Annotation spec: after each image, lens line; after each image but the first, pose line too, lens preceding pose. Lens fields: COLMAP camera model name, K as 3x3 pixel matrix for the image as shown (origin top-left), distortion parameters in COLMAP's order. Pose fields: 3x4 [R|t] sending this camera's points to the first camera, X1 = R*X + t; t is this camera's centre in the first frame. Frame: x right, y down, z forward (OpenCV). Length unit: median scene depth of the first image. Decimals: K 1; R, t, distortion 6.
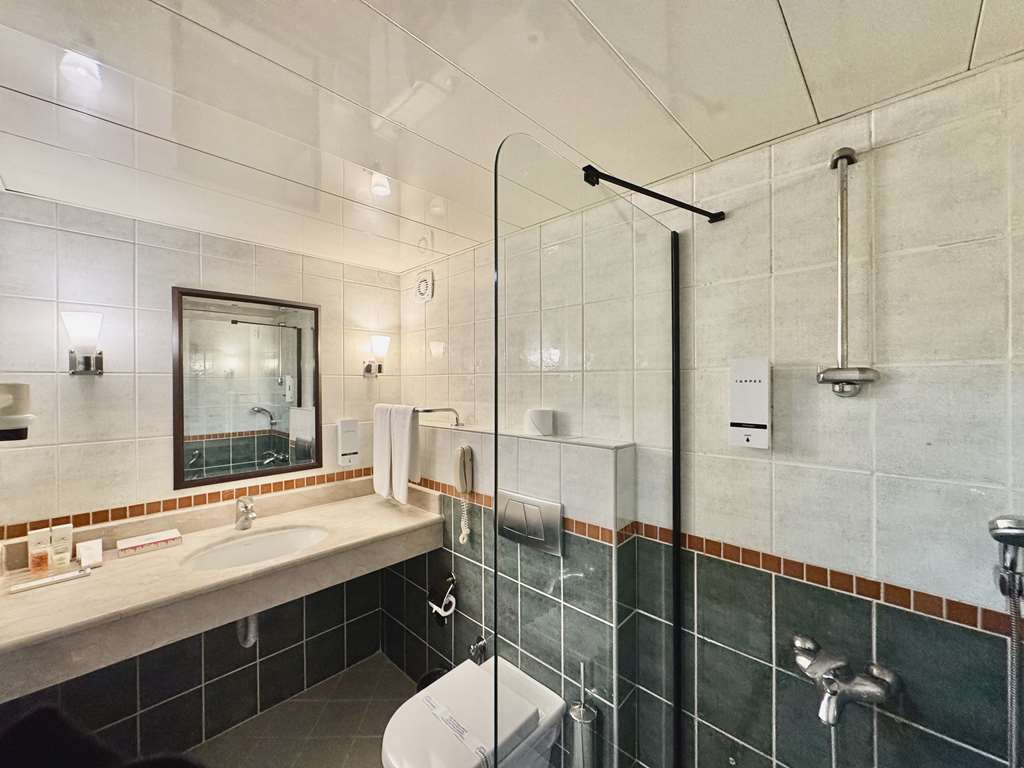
lens RADIAL K [[410.7, 0, 510.6], [0, 410.7, 381.1], [0, 0, 1]] dist [-0.006480, 0.000019]
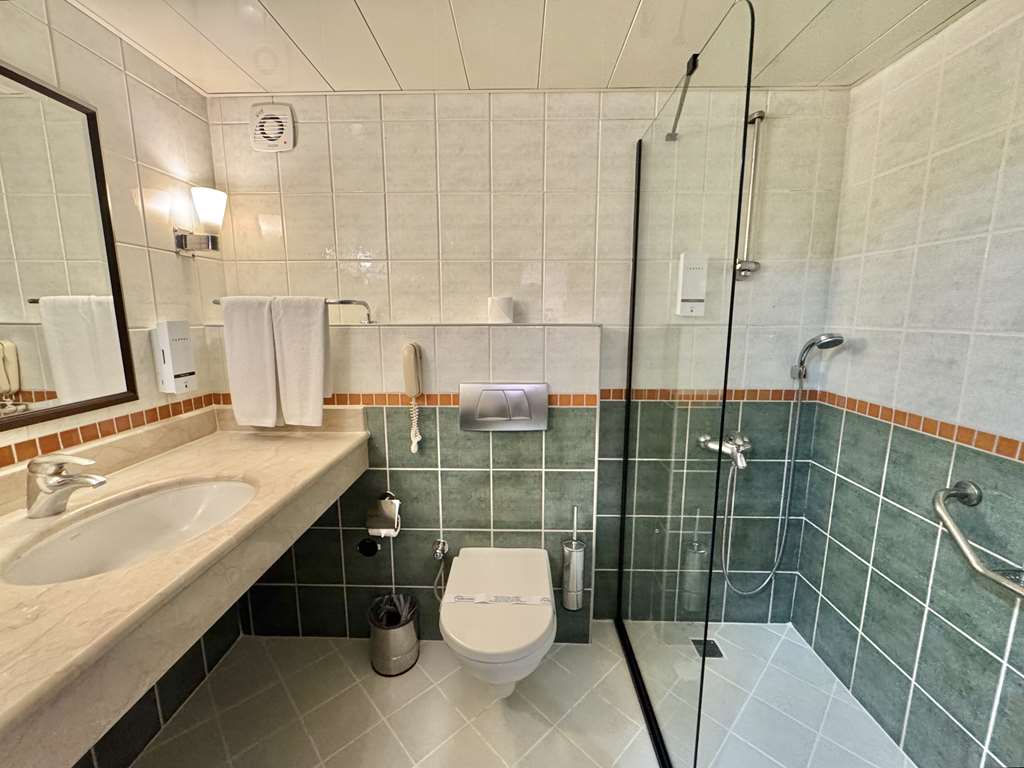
lens RADIAL K [[410.7, 0, 513.2], [0, 410.7, 386.9], [0, 0, 1]] dist [-0.006480, 0.000019]
pose [[0.728698, -0.109339, 0.676051, -0.558190], [-0.004854, 0.986323, 0.164753, 0.109658], [-0.684818, -0.123337, 0.718201, 0.234050]]
